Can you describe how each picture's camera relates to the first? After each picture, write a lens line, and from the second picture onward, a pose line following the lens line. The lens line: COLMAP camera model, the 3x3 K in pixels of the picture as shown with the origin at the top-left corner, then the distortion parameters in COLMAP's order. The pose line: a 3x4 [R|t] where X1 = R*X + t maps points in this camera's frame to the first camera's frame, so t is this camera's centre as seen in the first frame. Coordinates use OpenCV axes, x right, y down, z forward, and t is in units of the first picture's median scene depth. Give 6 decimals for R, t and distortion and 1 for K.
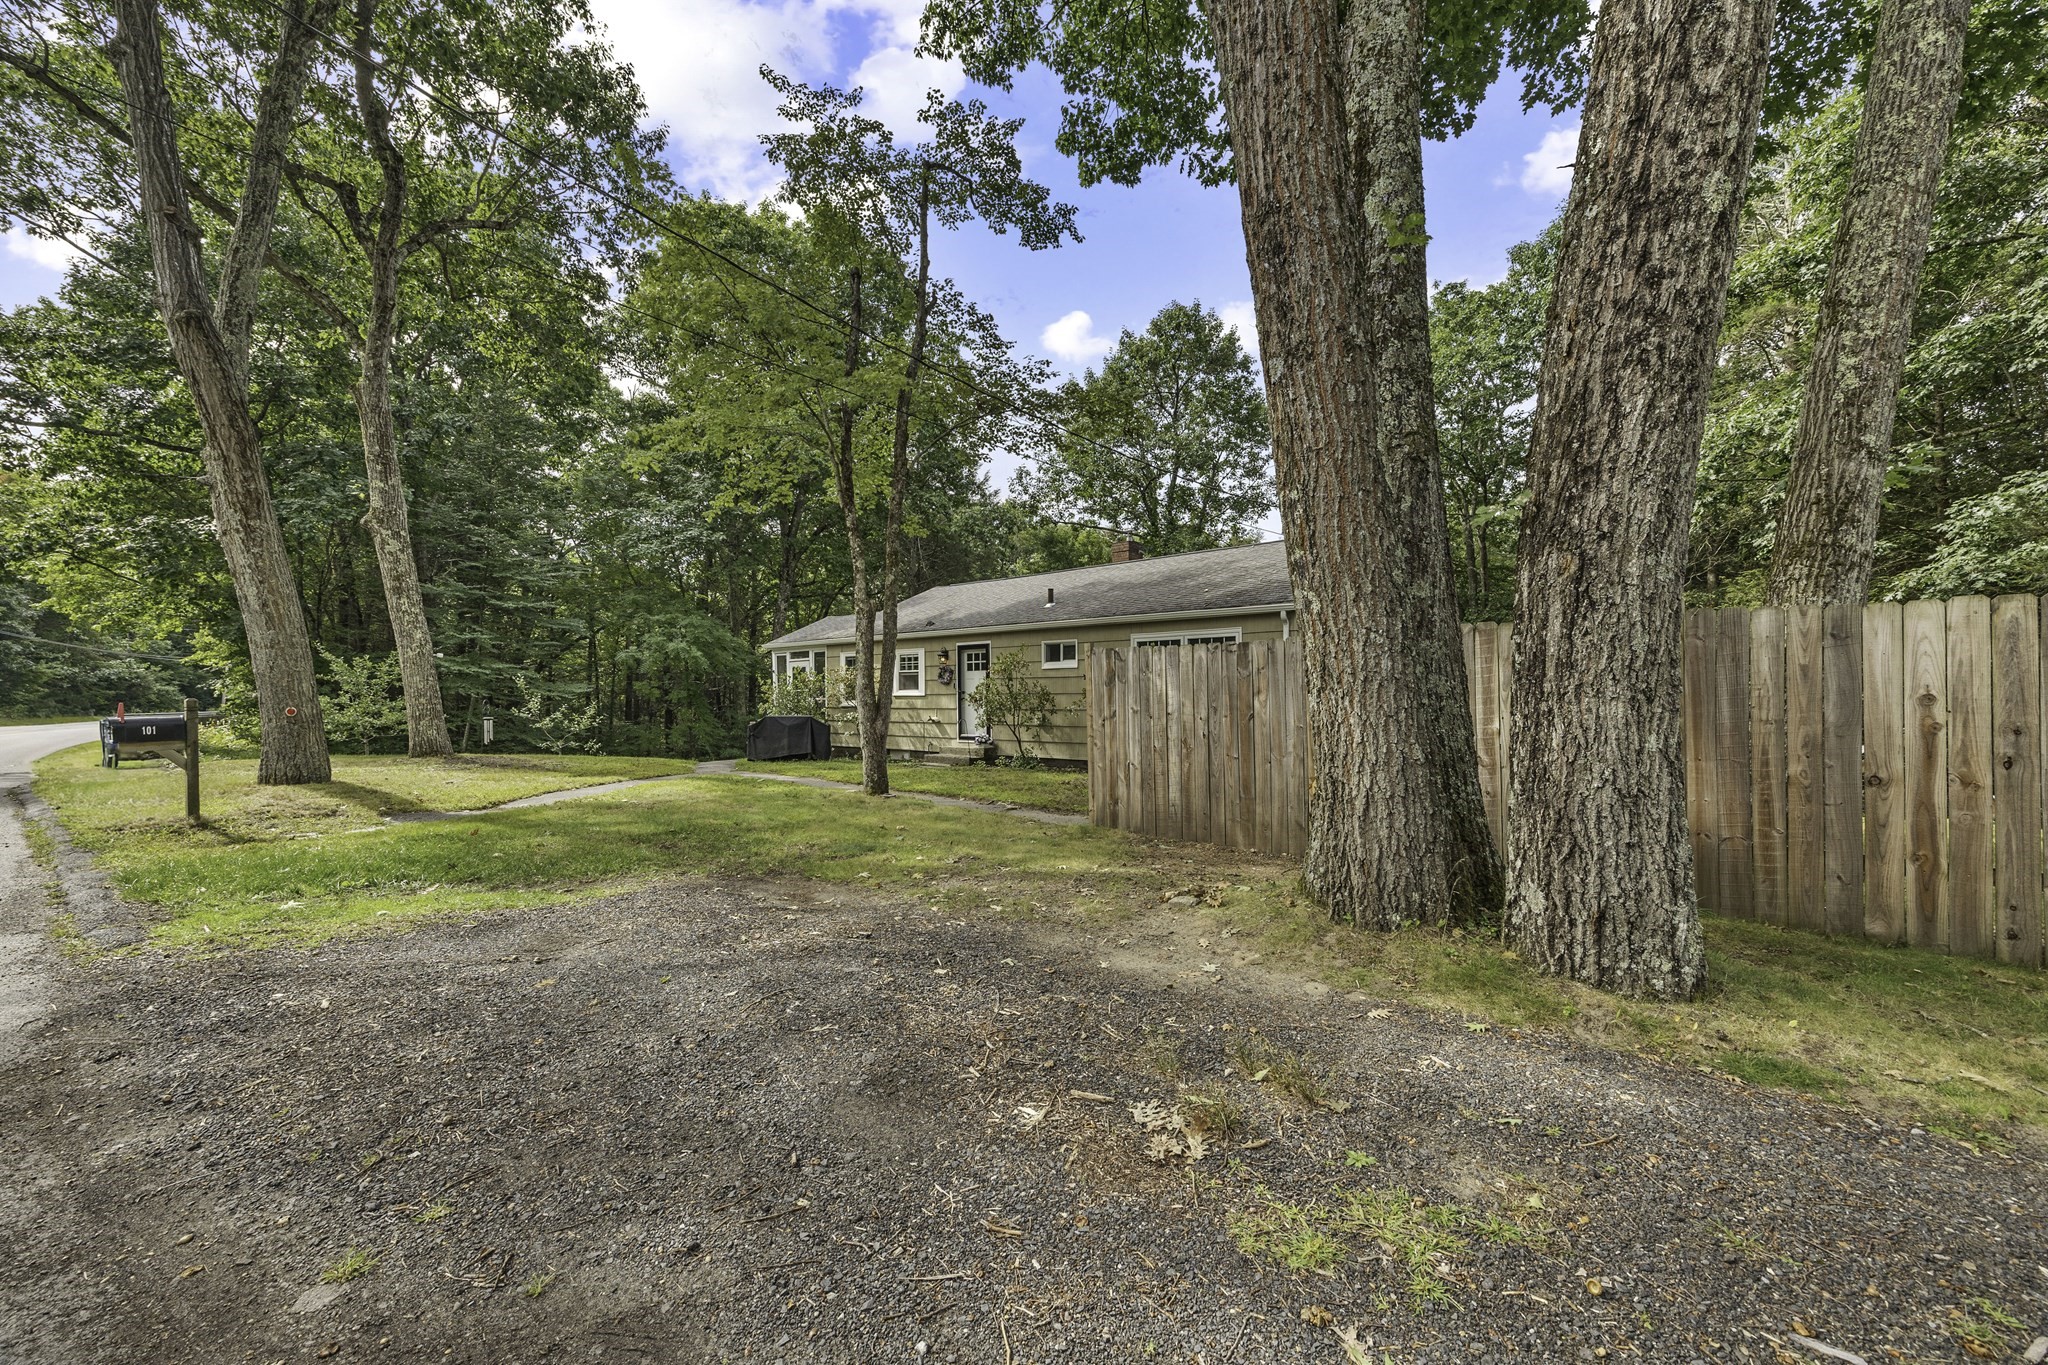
lens RADIAL K [[809.1, 0, 1009.6], [0, 809.1, 695.8], [0, 0, 1]] dist [-0.003610, -0.000185]
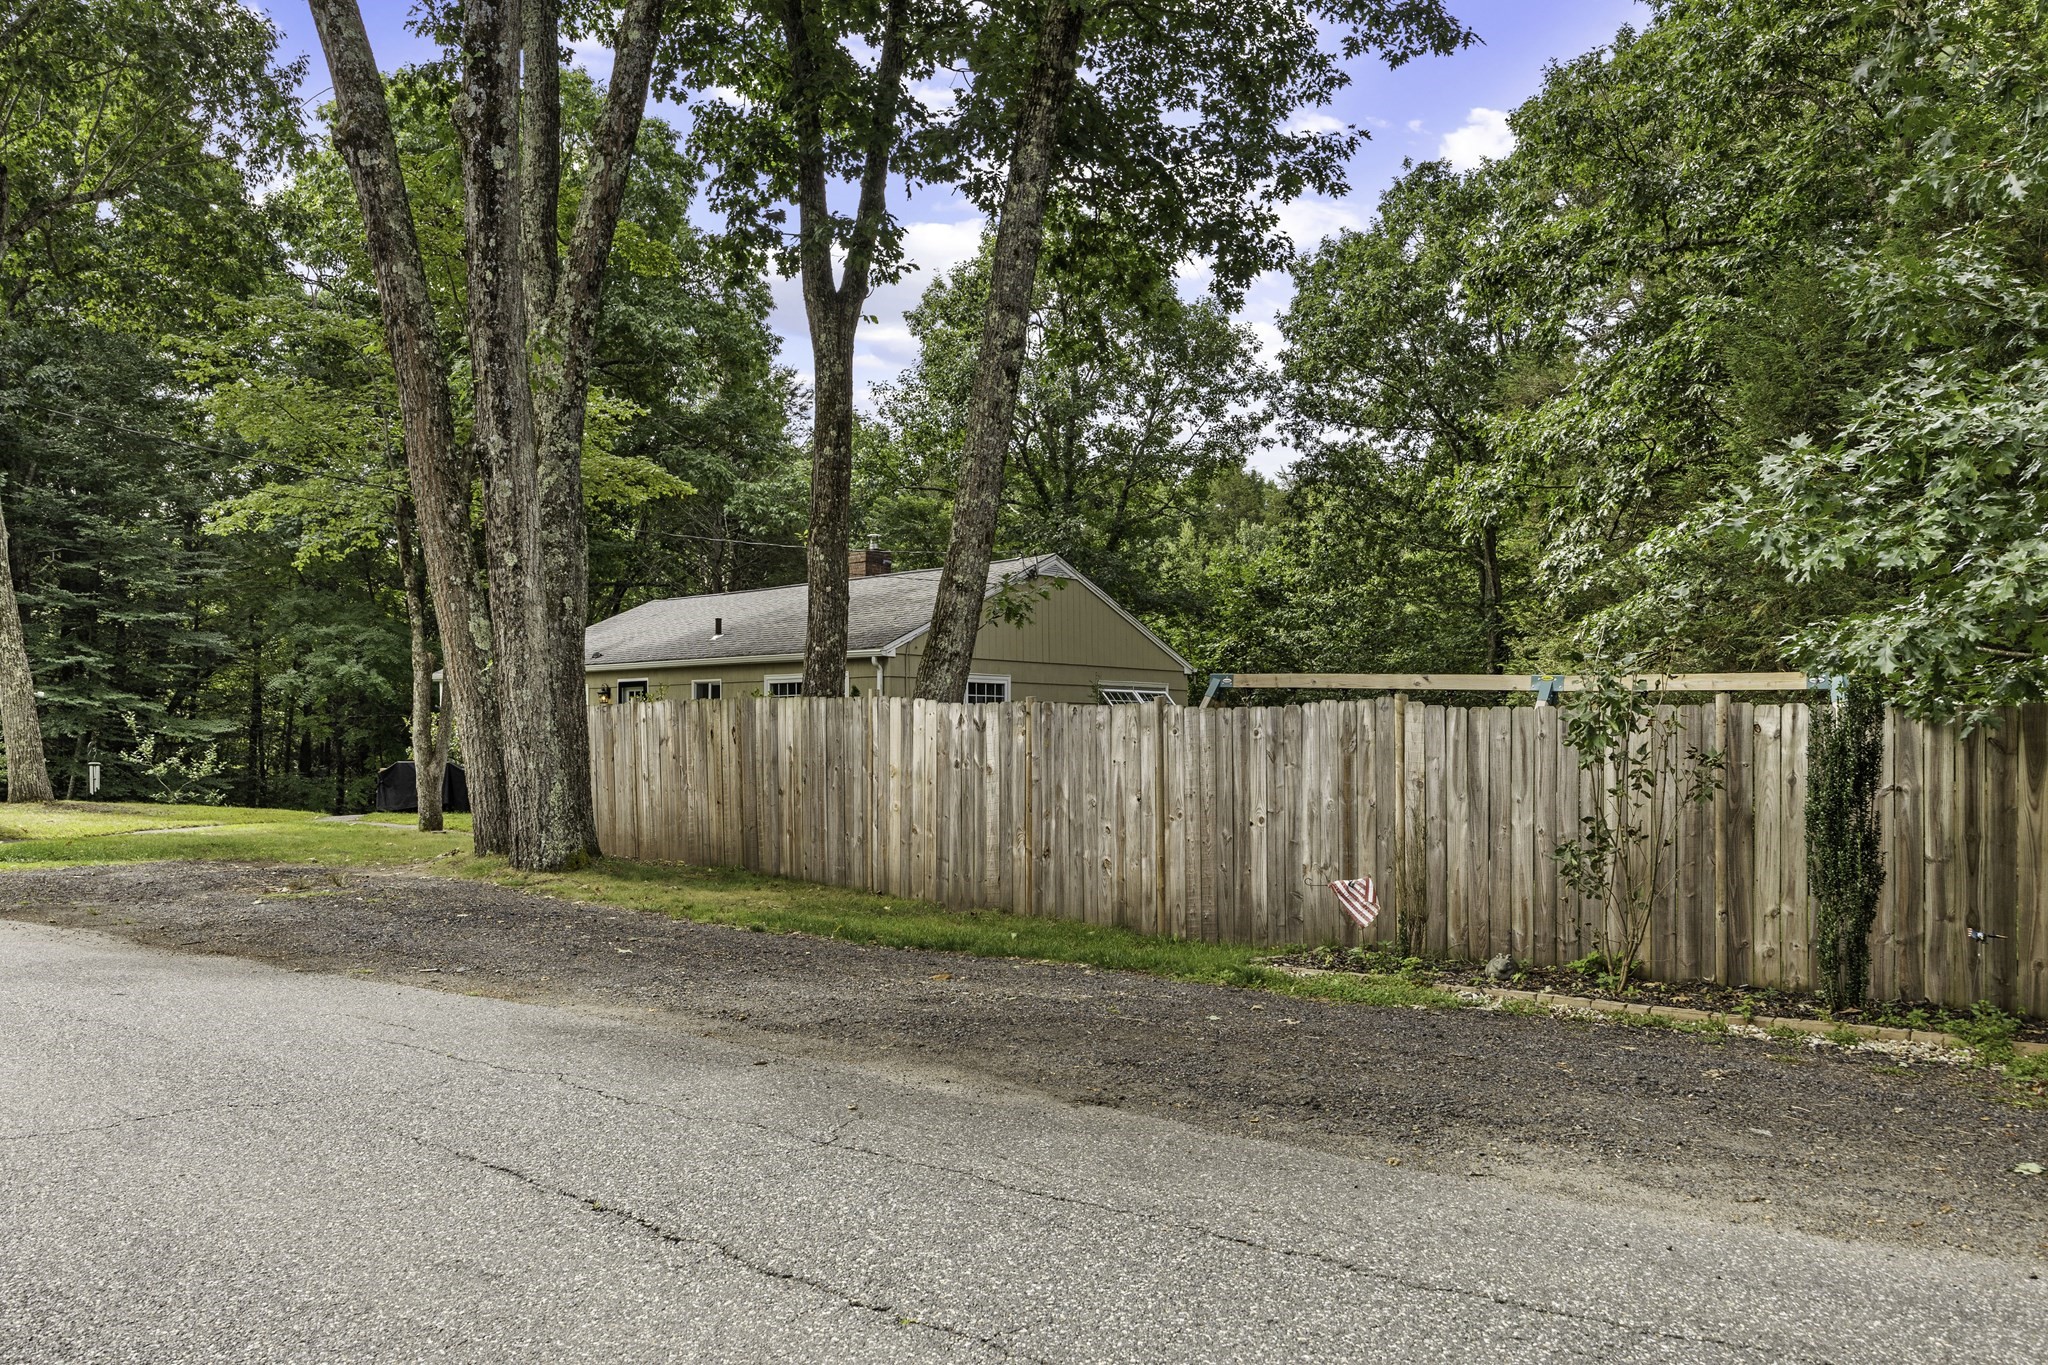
lens RADIAL K [[1474.9, 0, 998.8], [0, 1474.9, 739.8], [0, 0, 1]] dist [-0.002579, -0.007357]
pose [[0.999408, 0.004794, -0.034072, 0.398374], [-0.004693, 0.999984, 0.003061, -0.006678], [0.034087, -0.002900, 0.999415, -0.573782]]
